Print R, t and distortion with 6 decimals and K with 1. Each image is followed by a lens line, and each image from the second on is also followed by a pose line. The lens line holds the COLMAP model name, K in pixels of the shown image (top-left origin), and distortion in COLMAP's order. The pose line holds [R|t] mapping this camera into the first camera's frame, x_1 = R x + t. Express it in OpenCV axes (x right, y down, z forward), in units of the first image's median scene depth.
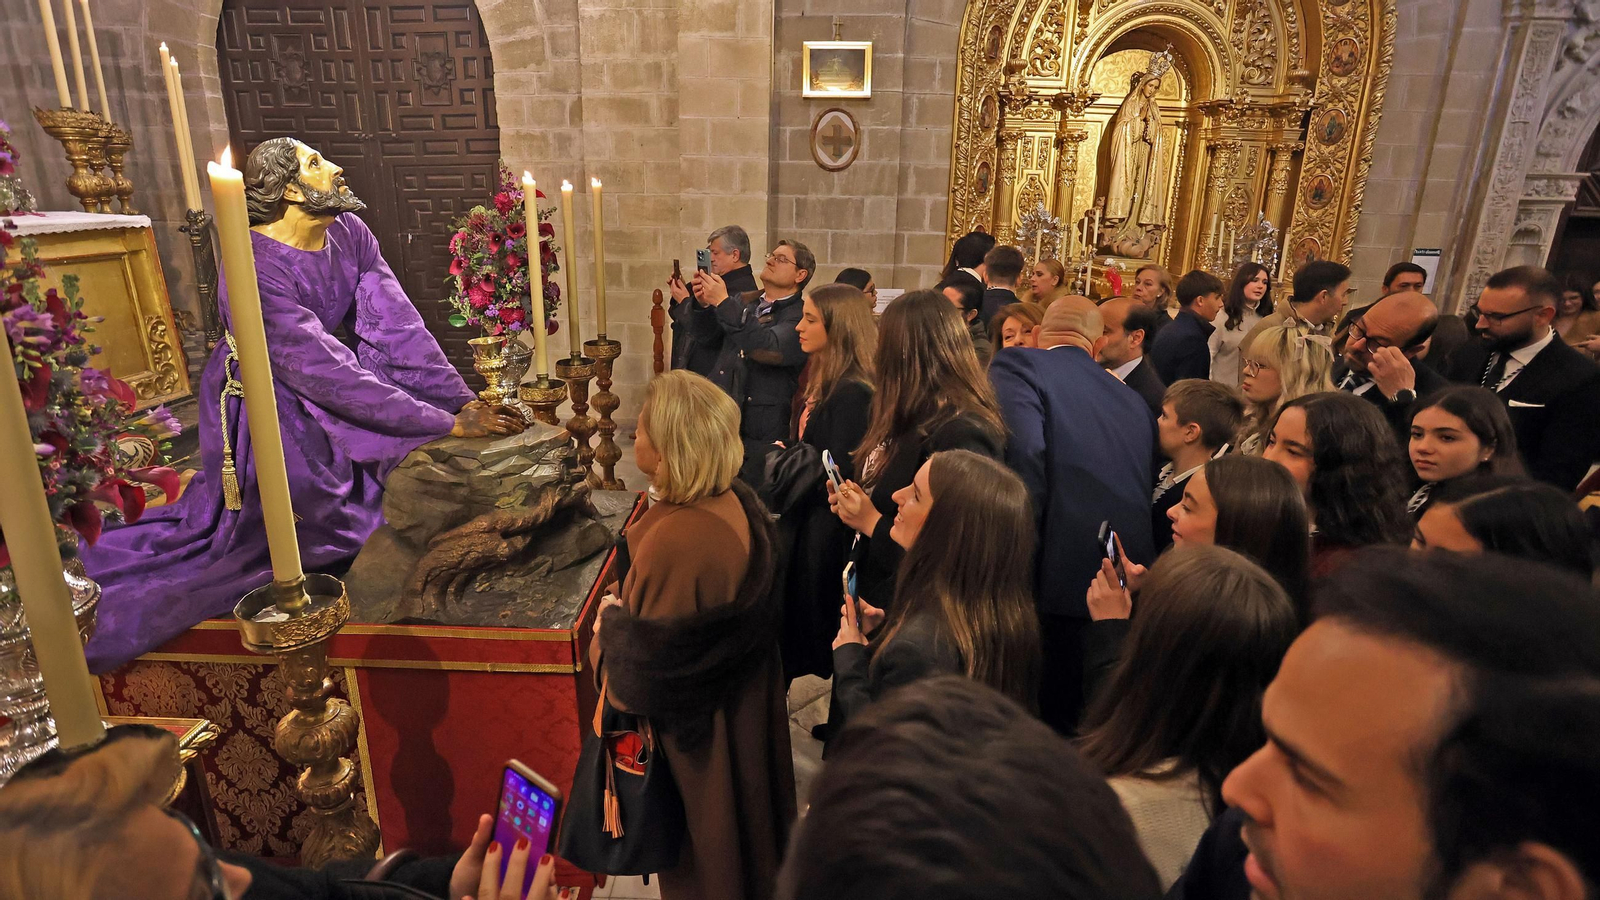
lens RADIAL K [[768.9, 0, 801.6], [0, 768.9, 429.0], [0, 0, 1]] dist [-0.080973, 0.033468]
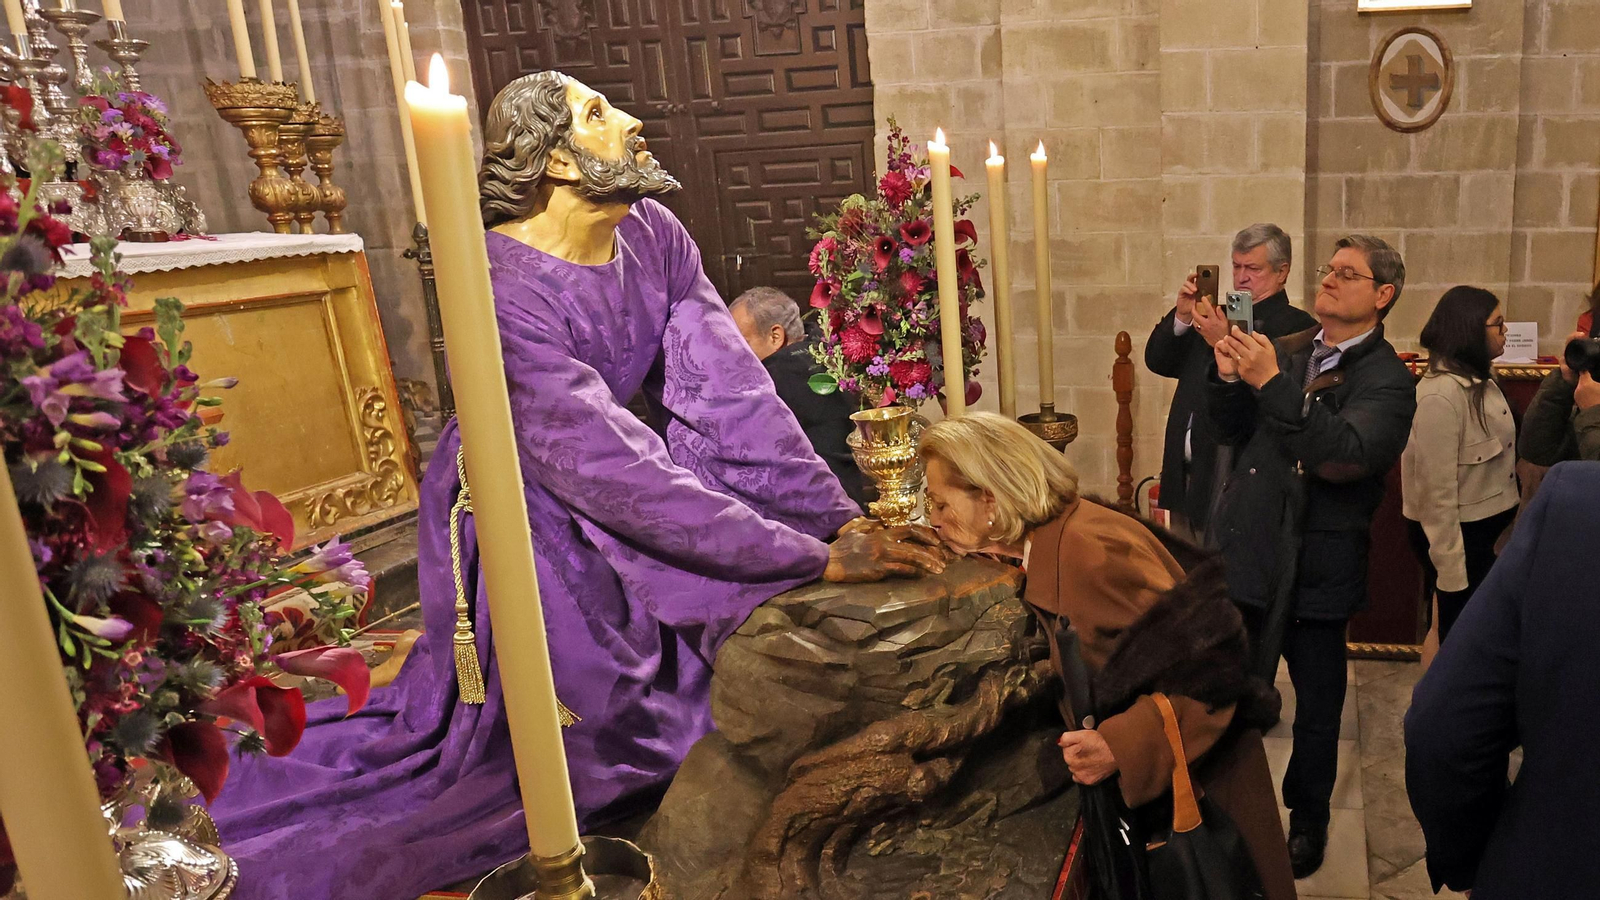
lens RADIAL K [[1180.9, 0, 1173.4], [0, 1180.9, 552.2], [0, 0, 1]] dist [-0.092820, 0.050337]
pose [[0.992949, -0.002793, -0.118513, -0.062453], [0.003024, 0.999994, 0.001766, -0.009071], [0.118507, -0.002112, 0.992951, 0.097570]]
